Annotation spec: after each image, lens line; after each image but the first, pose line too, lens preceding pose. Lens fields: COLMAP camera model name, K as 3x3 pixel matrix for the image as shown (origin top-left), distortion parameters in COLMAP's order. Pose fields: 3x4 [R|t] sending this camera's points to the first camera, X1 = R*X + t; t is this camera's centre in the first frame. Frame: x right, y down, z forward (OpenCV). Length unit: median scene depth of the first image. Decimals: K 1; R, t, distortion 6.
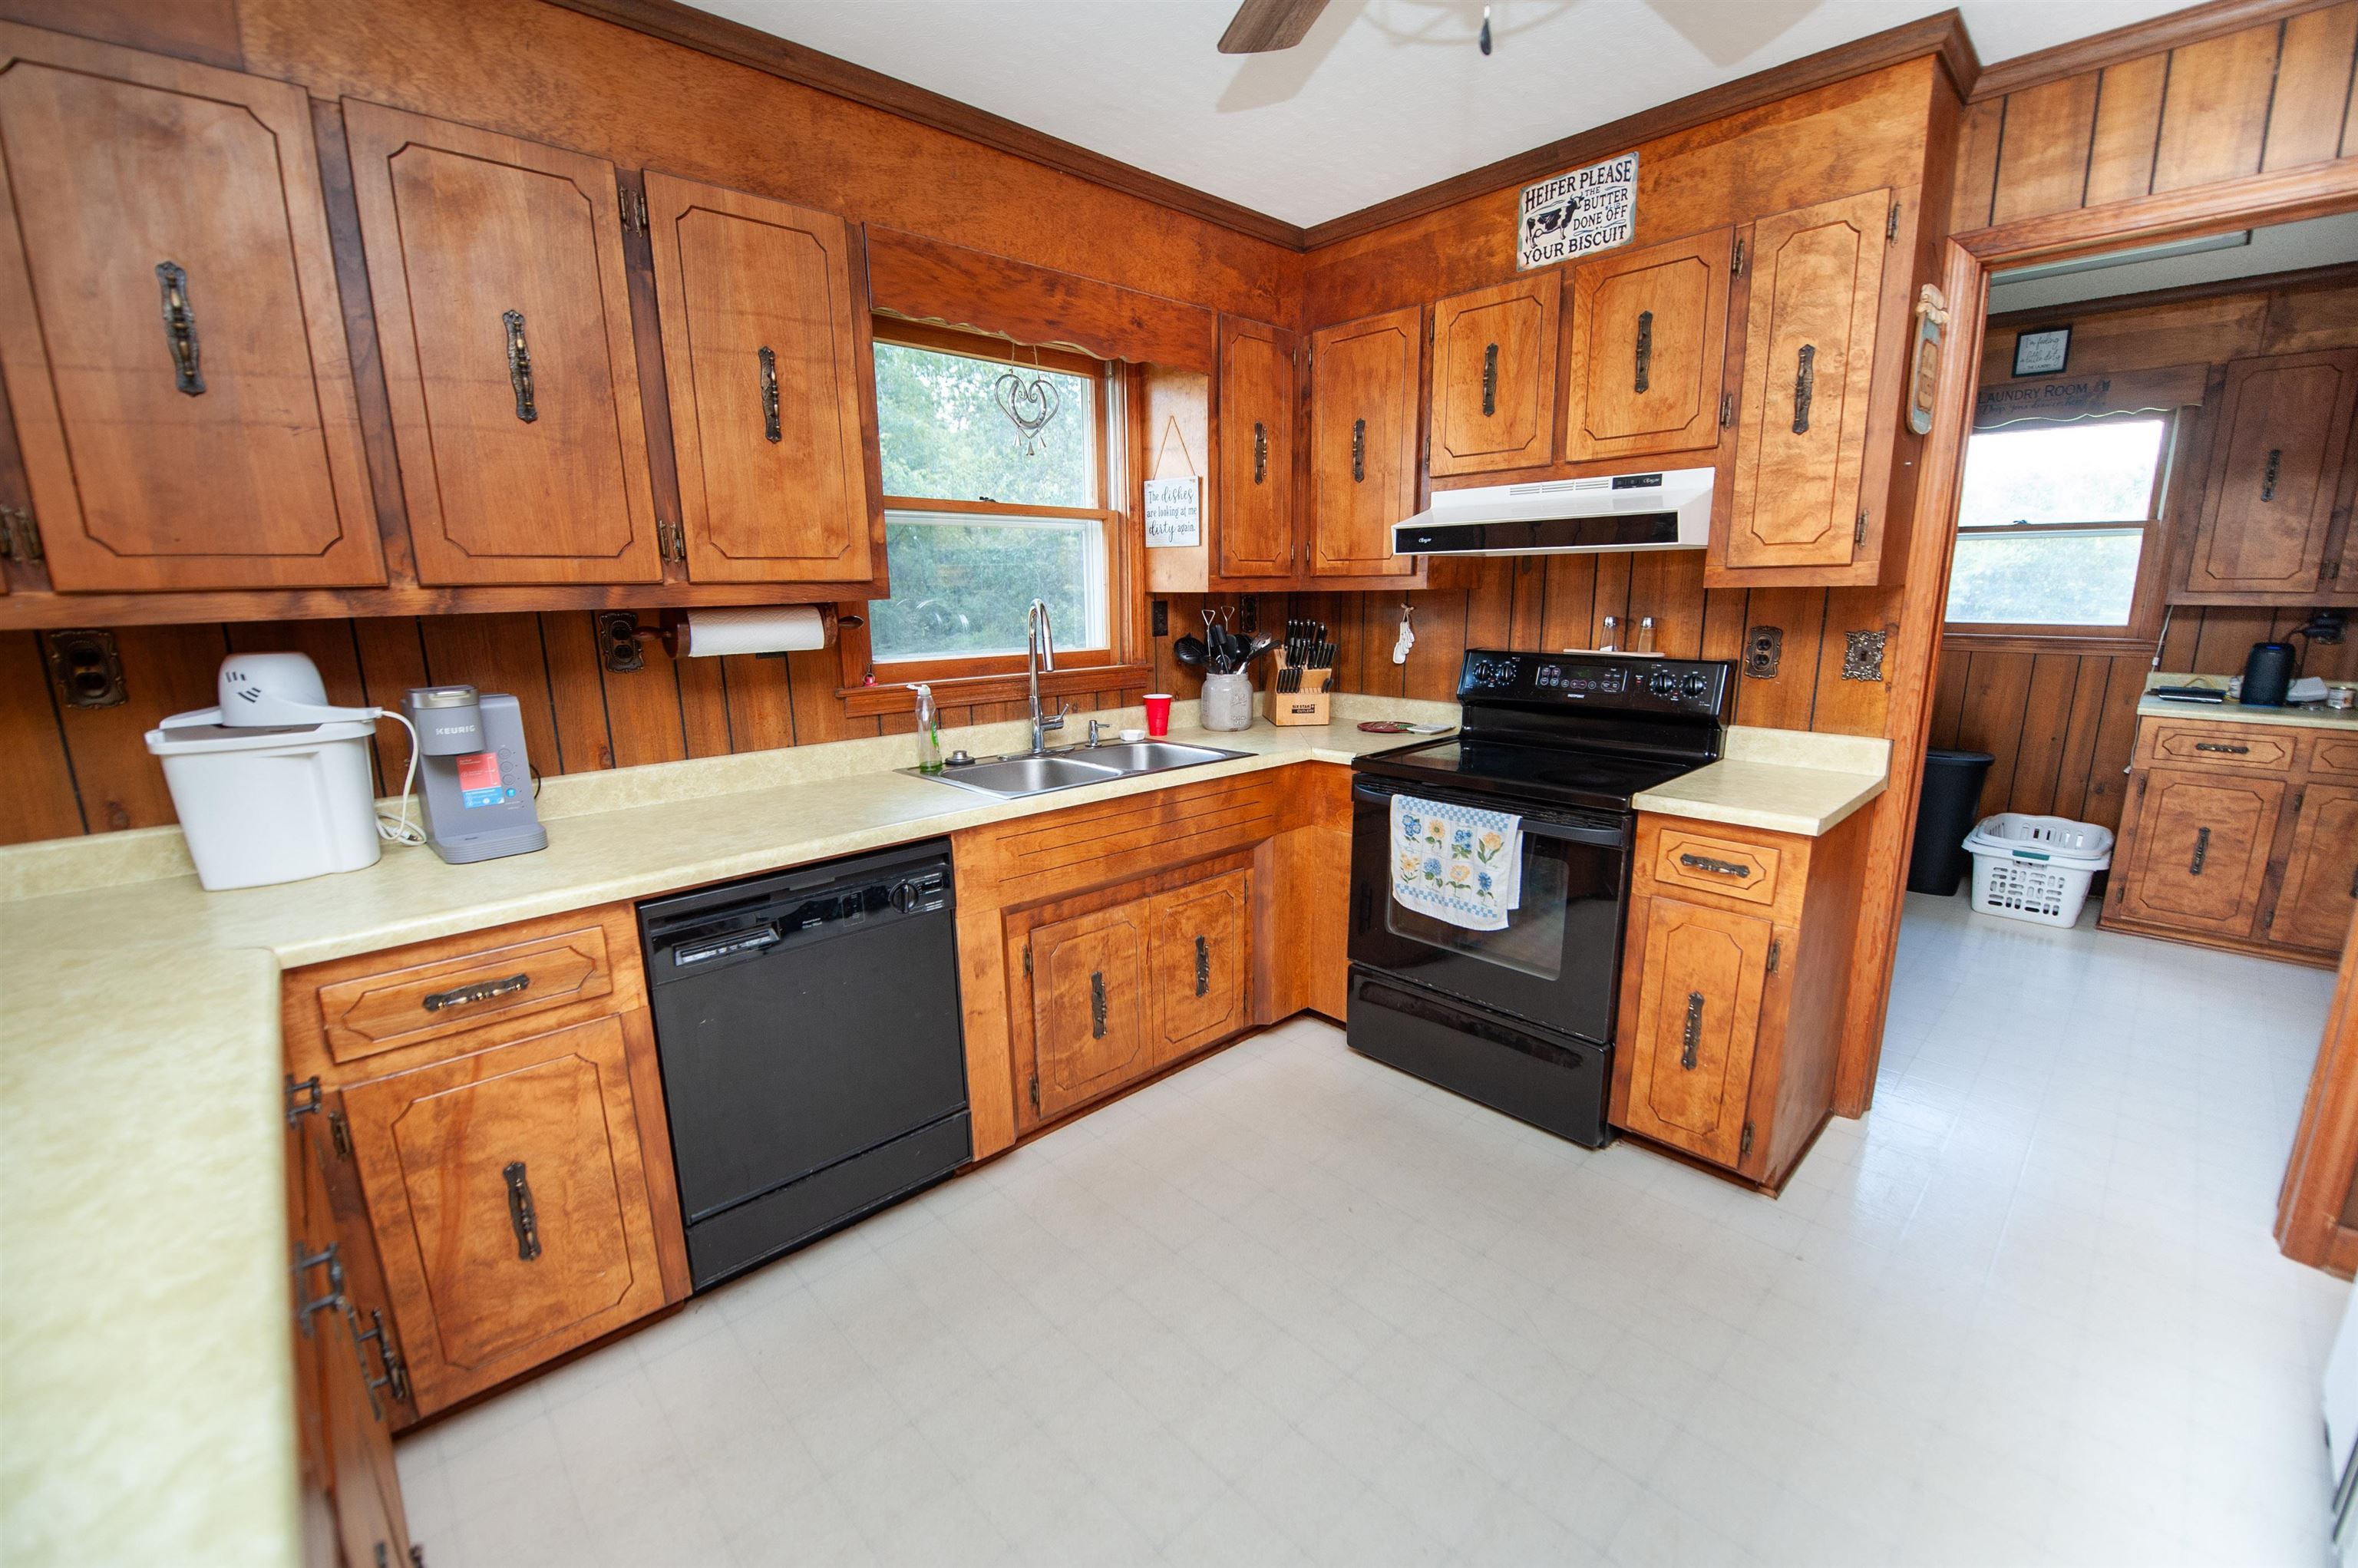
lens RADIAL K [[960.1, 0, 1179.0], [0, 960.1, 784.0], [0, 0, 1]] dist [-0.000554, -0.008299]
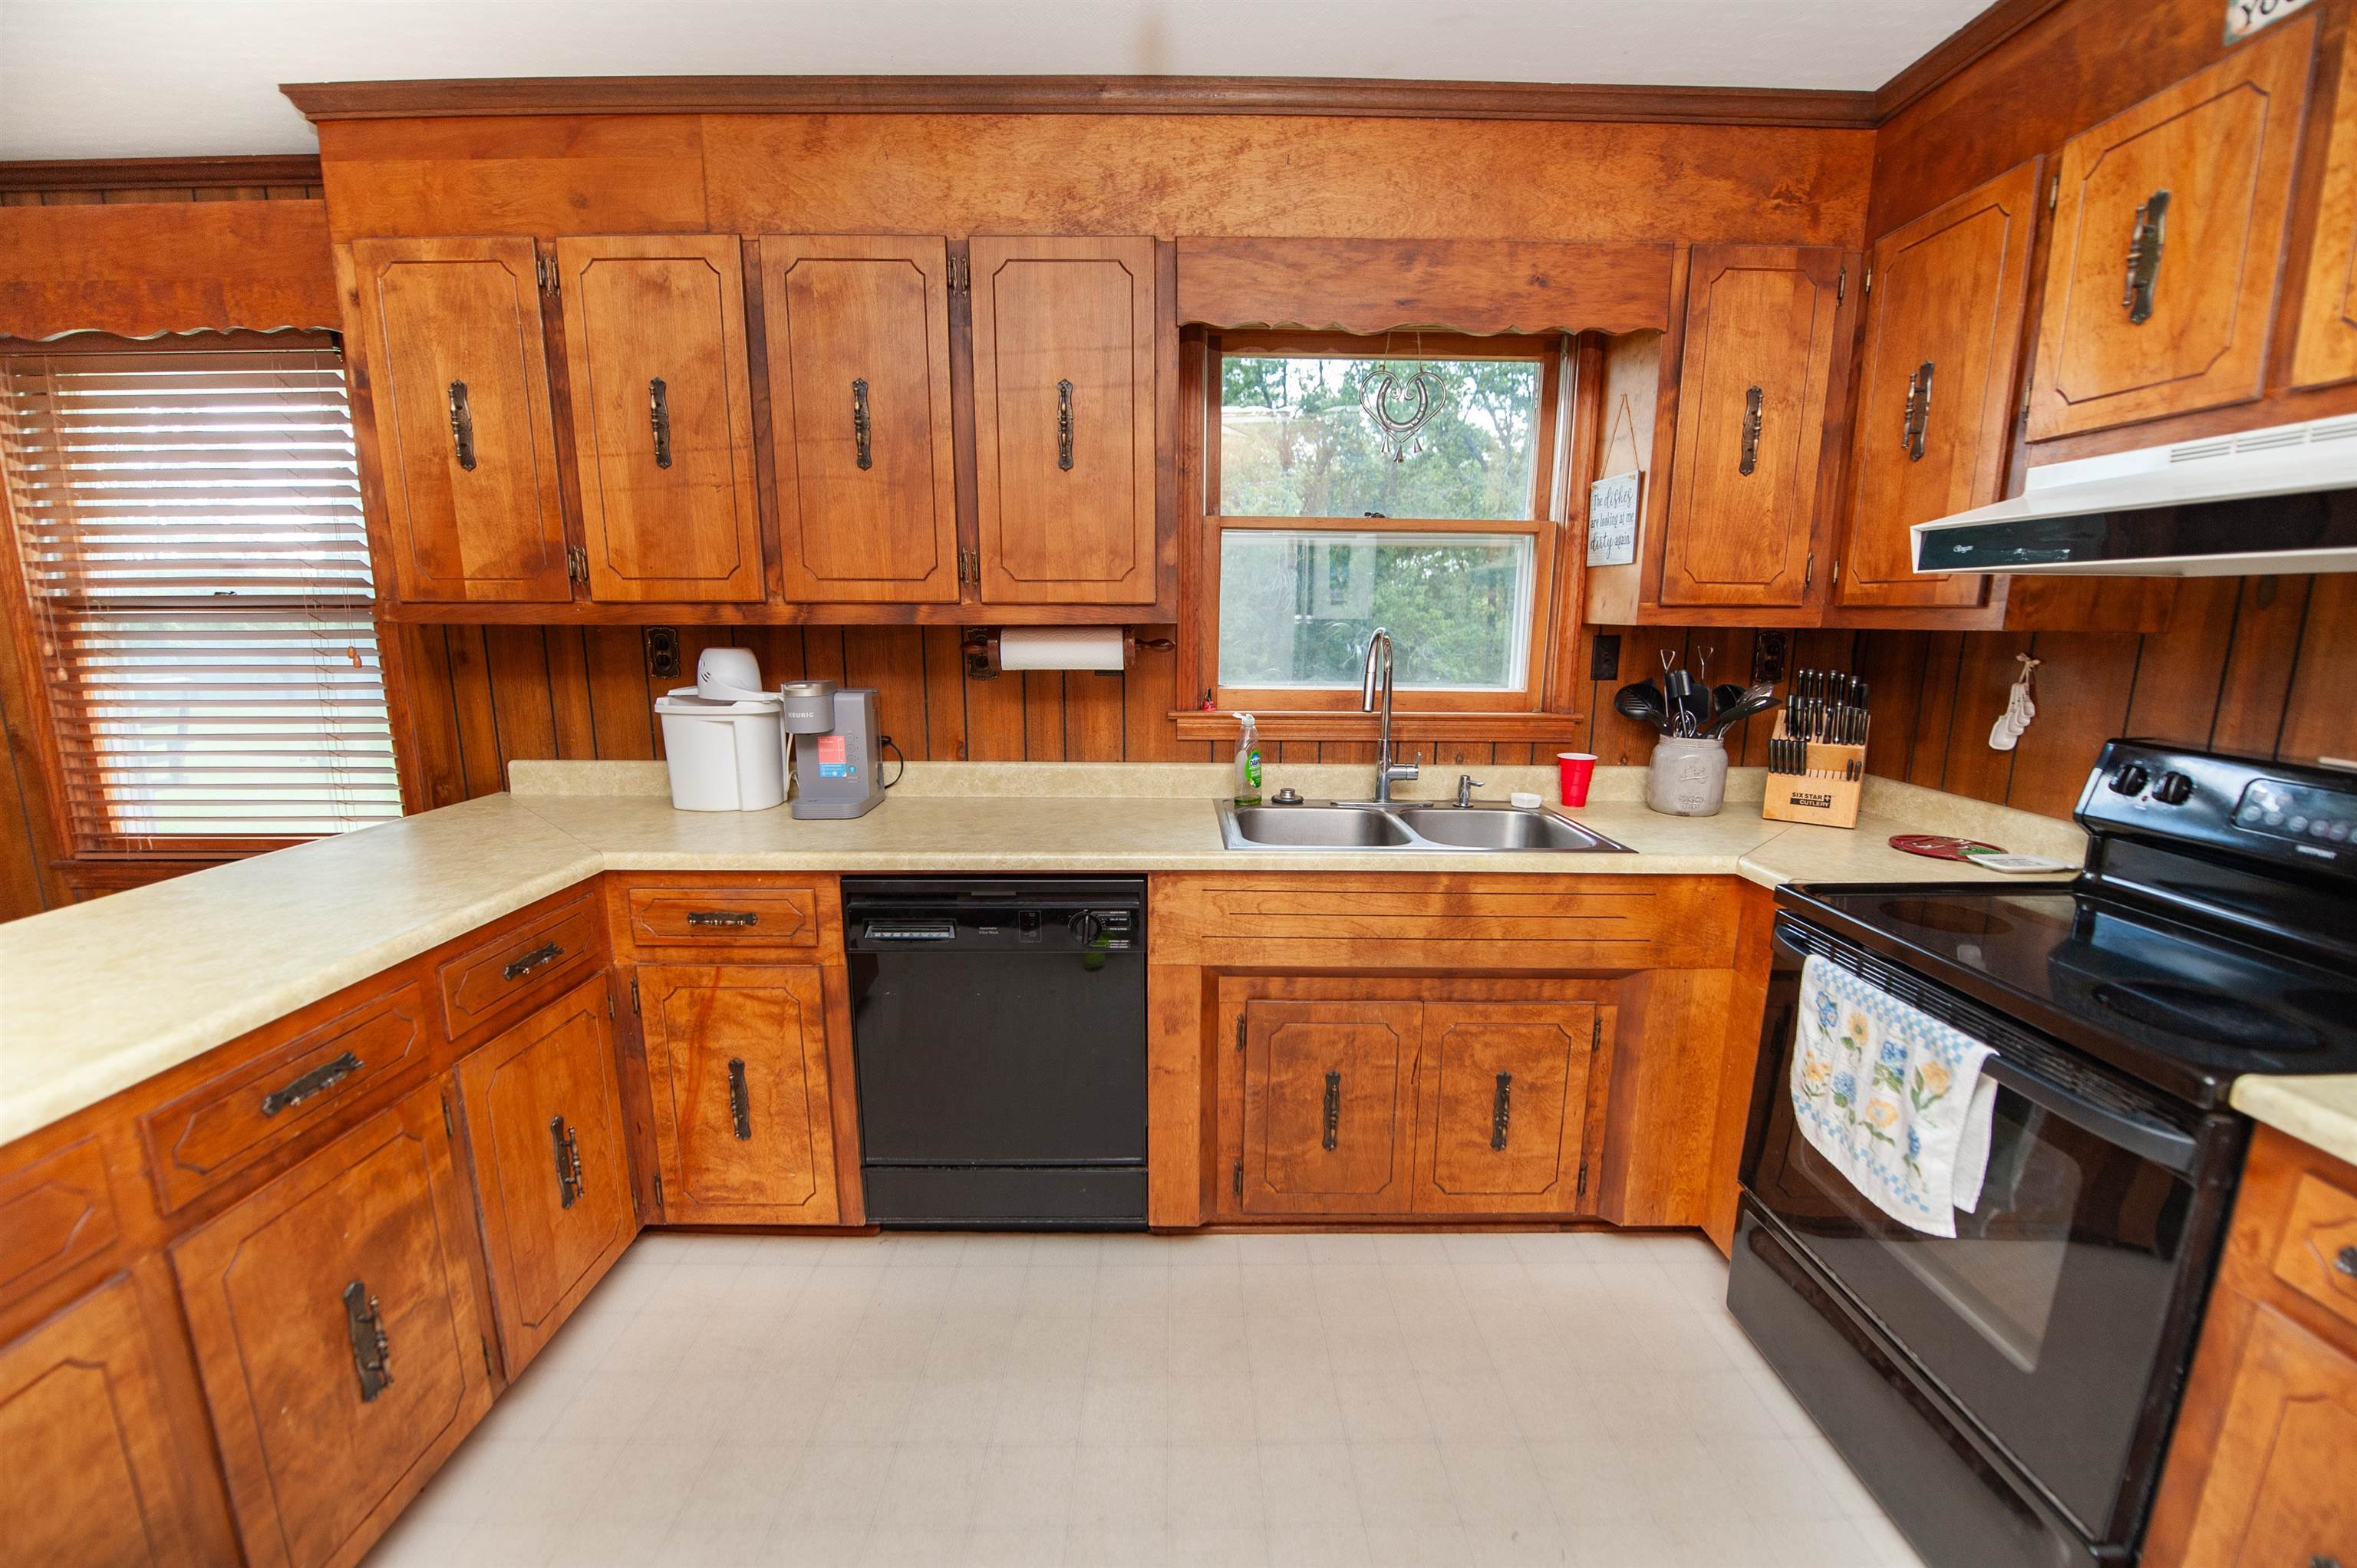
lens RADIAL K [[951.8, 0, 1182.3], [0, 951.8, 788.8], [0, 0, 1]] dist [-0.009880, -0.004596]
pose [[0.737412, 0.138955, -0.660995, 0.343318], [-0.152283, 0.987616, 0.037729, -0.061449], [0.658052, 0.072836, 0.749441, 0.284961]]
